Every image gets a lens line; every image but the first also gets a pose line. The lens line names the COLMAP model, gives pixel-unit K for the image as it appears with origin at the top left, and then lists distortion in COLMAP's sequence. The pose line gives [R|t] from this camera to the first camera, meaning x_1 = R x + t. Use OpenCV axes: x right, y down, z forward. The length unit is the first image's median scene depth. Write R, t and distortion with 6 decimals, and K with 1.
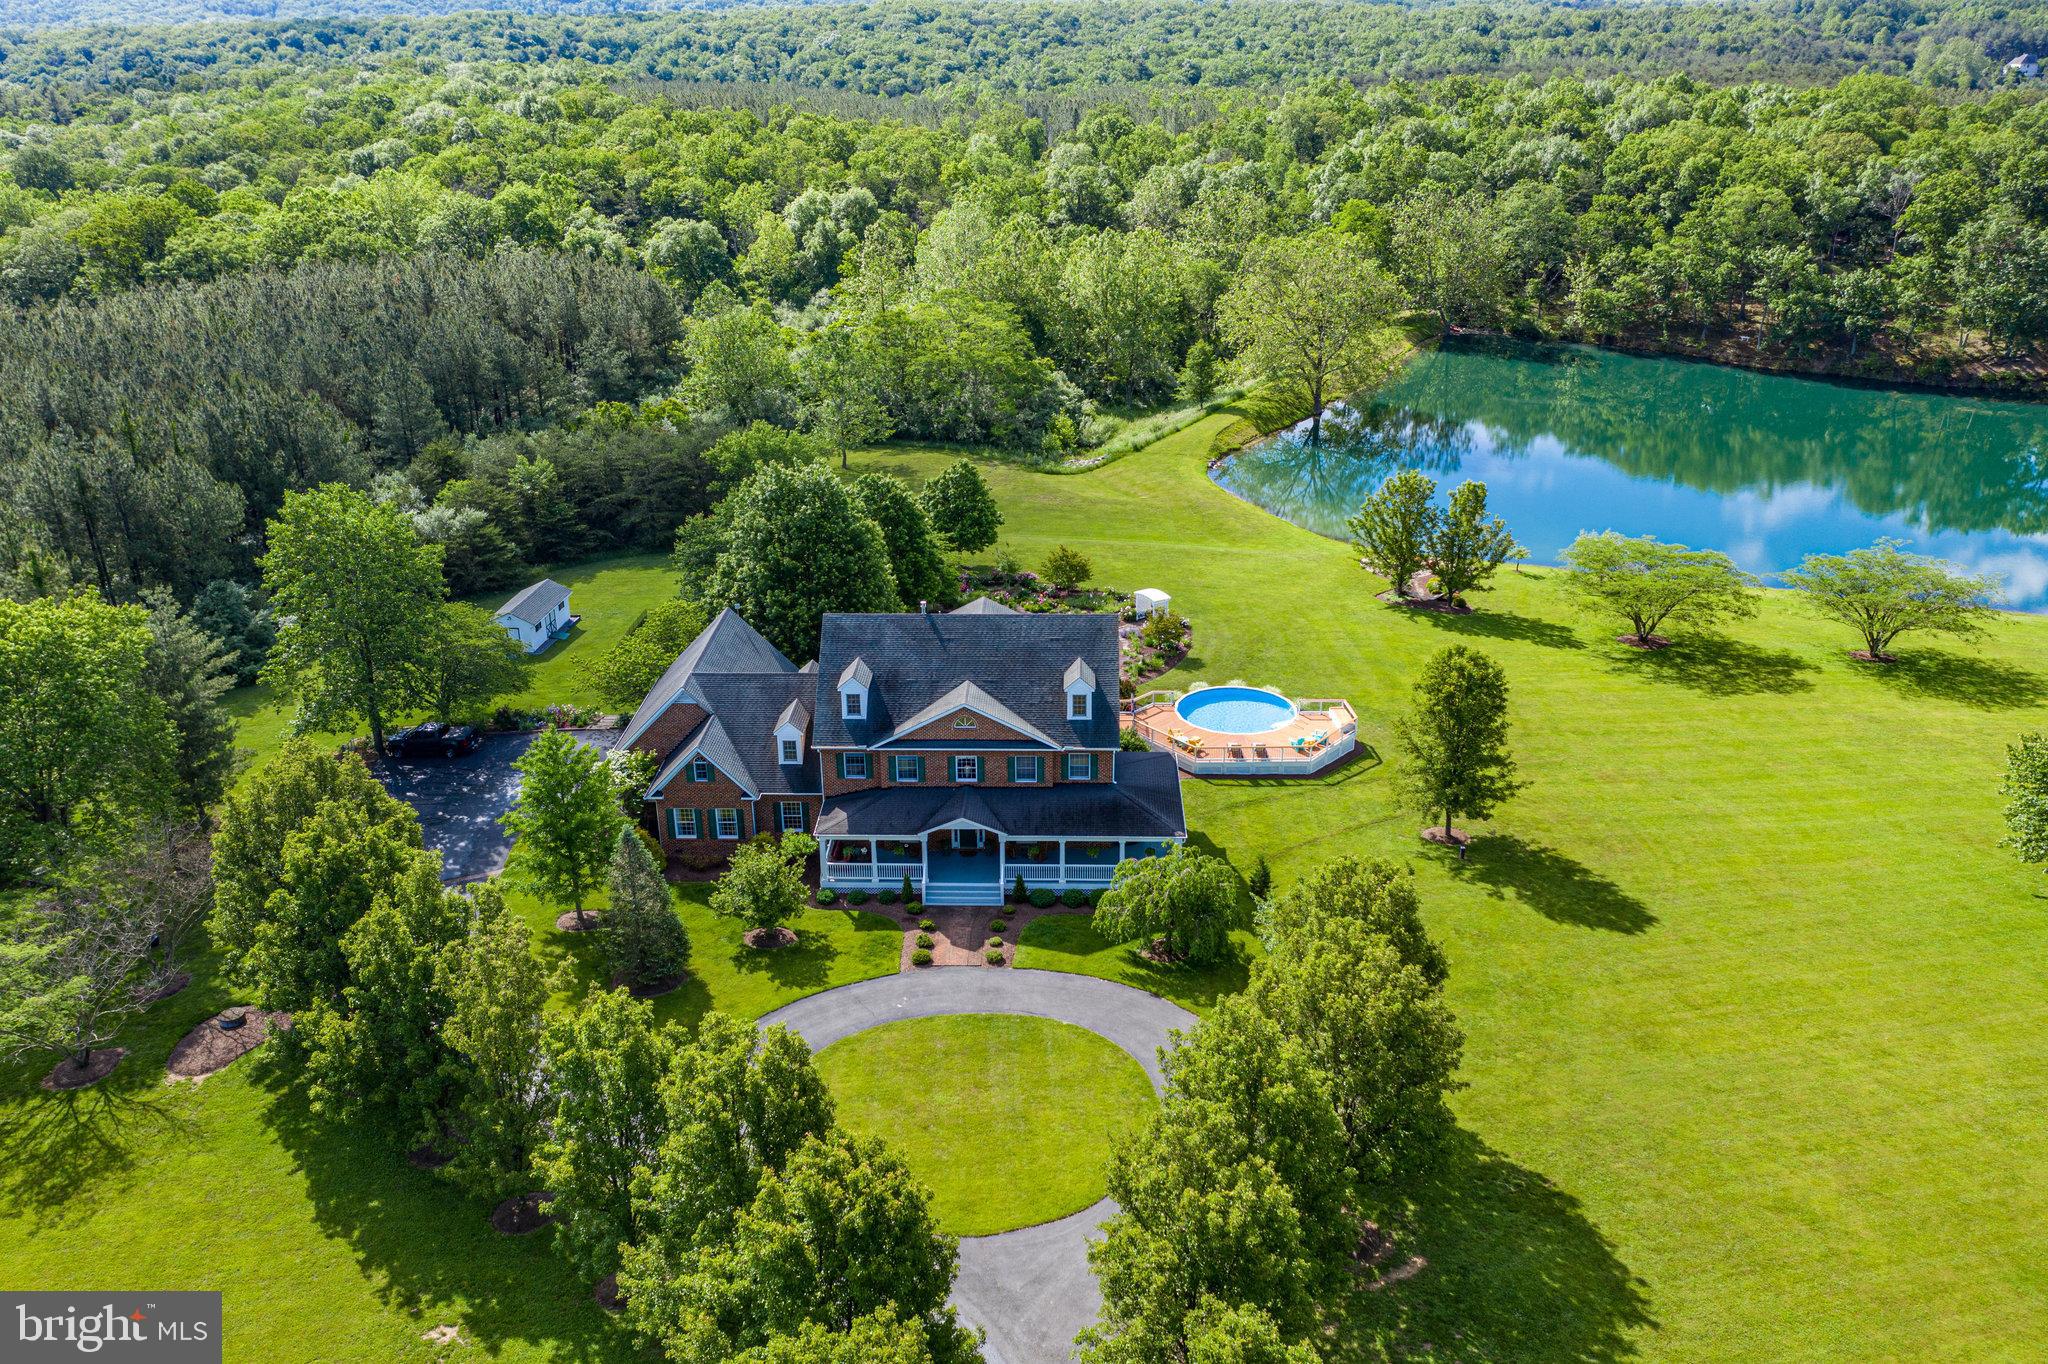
lens RADIAL K [[1602.2, 0, 1024.0], [0, 1602.2, 682.0], [0, 0, 1]] dist [-0.015937, -0.002623]
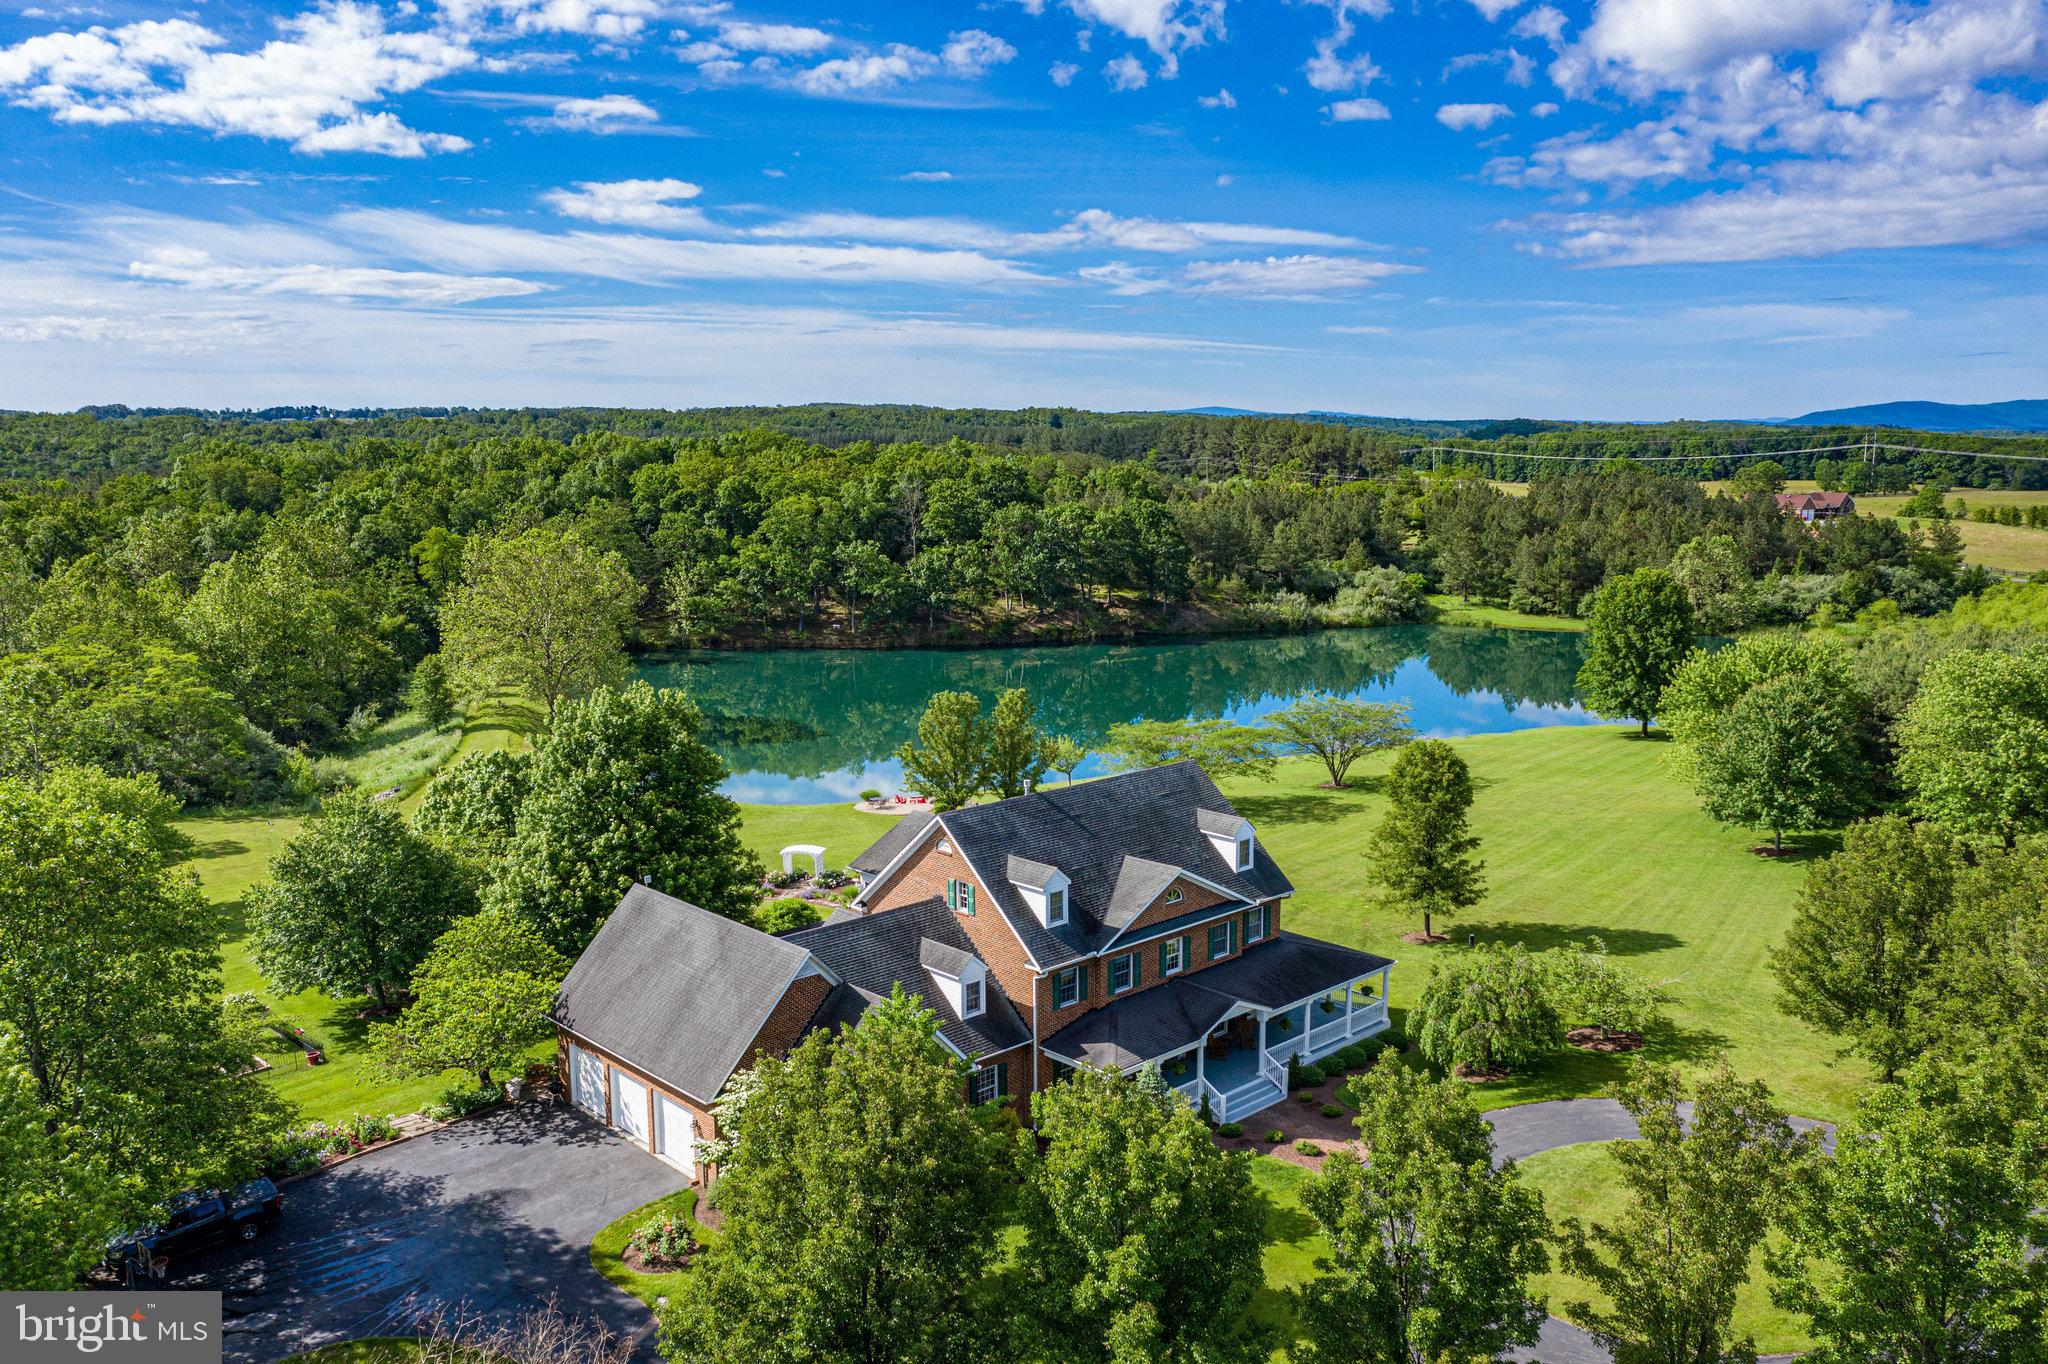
lens RADIAL K [[1595.4, 0, 1024.0], [0, 1595.4, 682.0], [0, 0, 1]] dist [-0.020576, -0.000992]
pose [[0.703059, -0.099702, 0.704108, -0.298923], [0.271546, 0.952734, -0.136234, 0.005914], [-0.657245, 0.286978, 0.696902, 0.213904]]
